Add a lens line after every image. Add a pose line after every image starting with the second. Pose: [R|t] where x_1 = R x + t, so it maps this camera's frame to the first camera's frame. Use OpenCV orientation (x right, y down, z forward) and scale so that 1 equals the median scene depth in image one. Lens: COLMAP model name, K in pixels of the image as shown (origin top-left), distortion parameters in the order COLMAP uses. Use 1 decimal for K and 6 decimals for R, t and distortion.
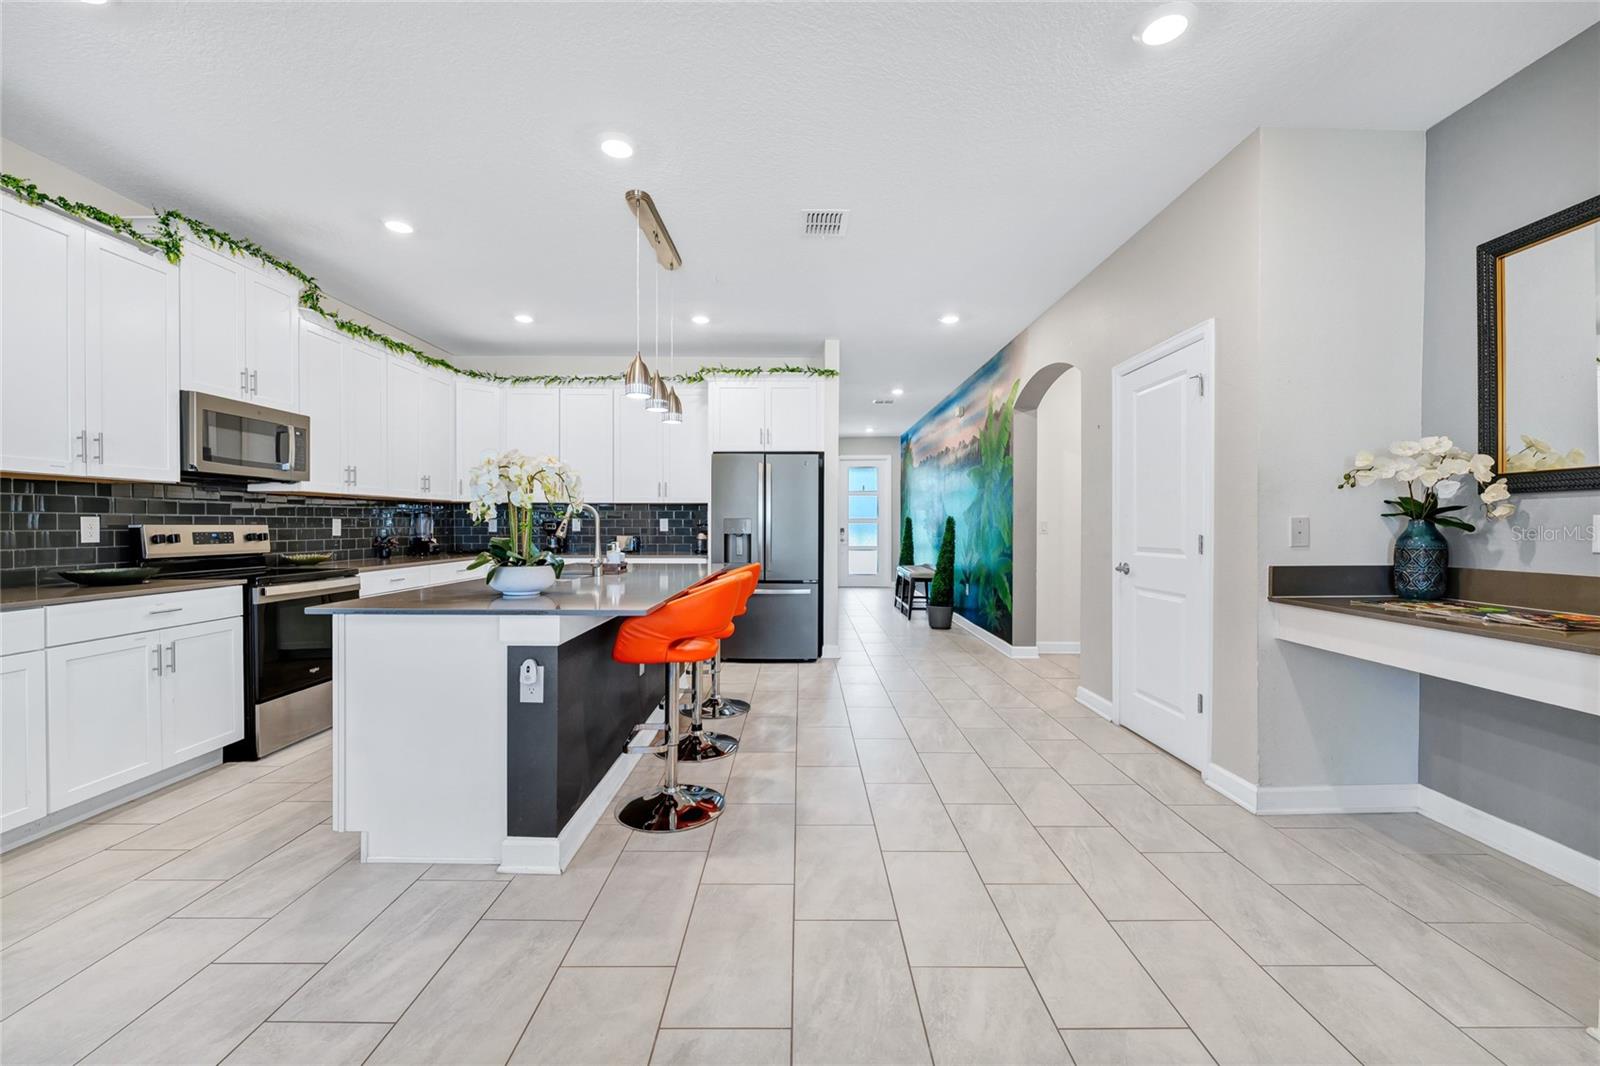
lens RADIAL K [[649.9, 0, 803.9], [0, 649.9, 533.6], [0, 0, 1]] dist [0.002436, -0.001779]
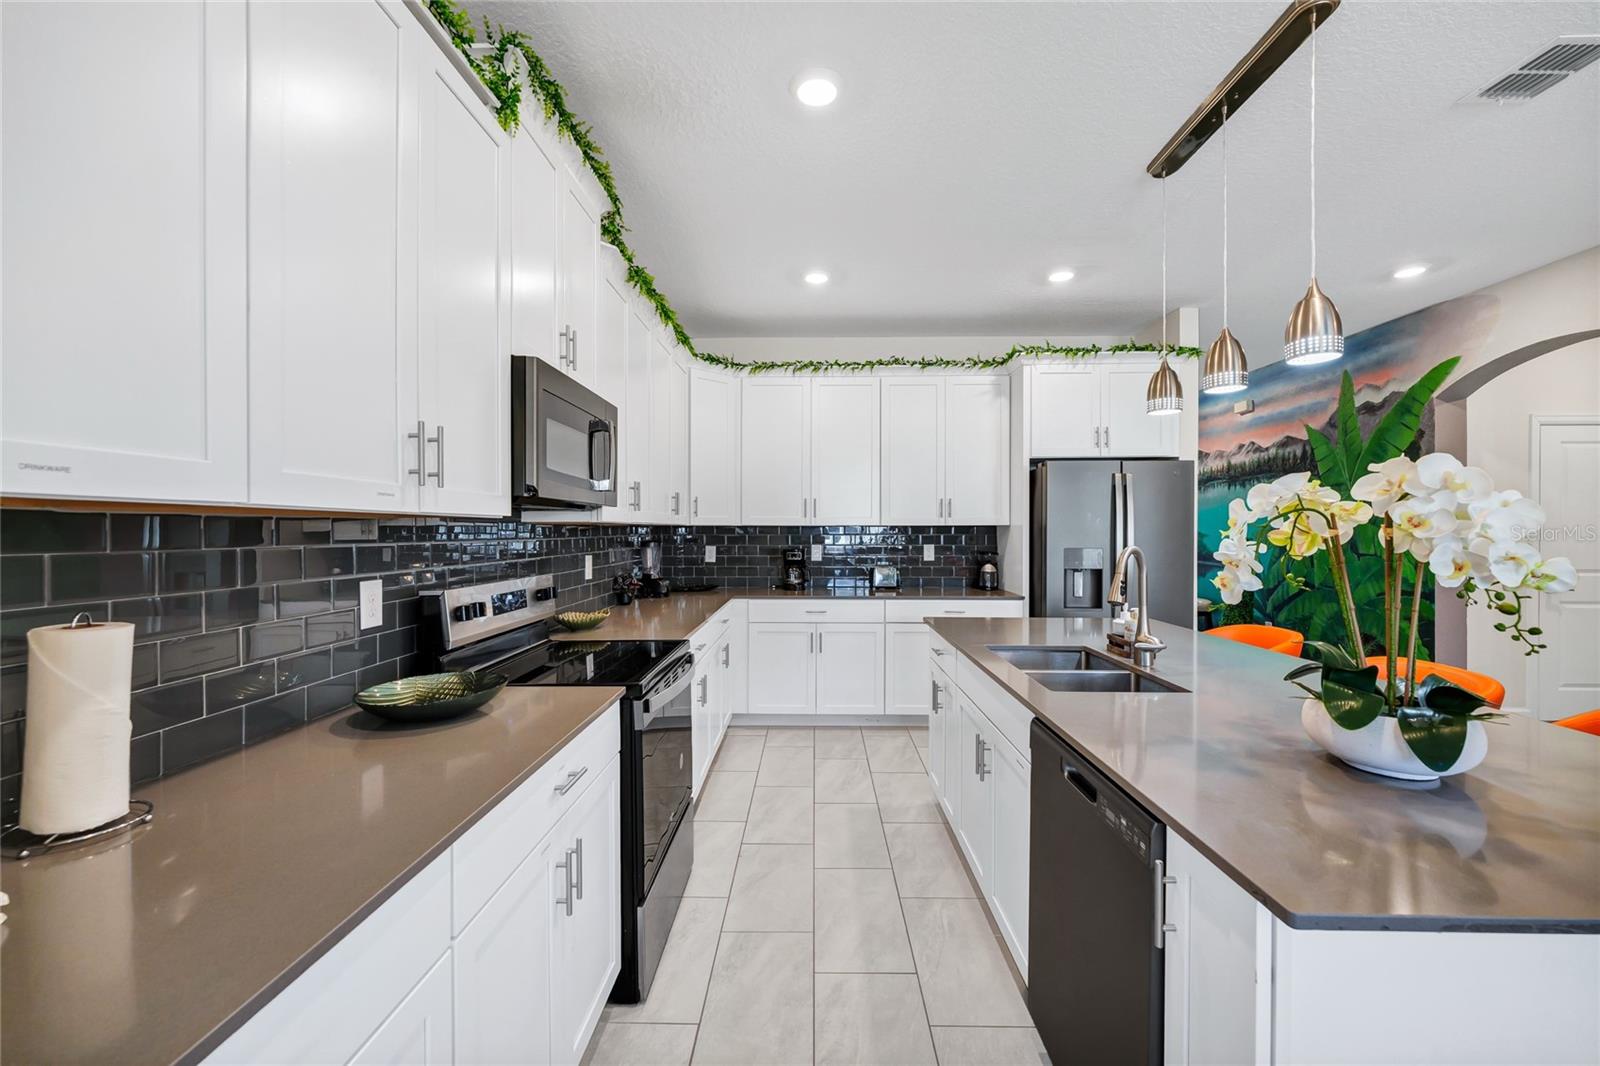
lens RADIAL K [[649.9, 0, 805.6], [0, 649.9, 534.5], [0, 0, 1]] dist [0.002436, -0.001779]
pose [[0.999701, -0.002920, -0.024263, -0.578054], [0.002691, 0.999952, -0.009464, -0.047798], [0.024289, 0.009396, 0.999661, 0.367821]]
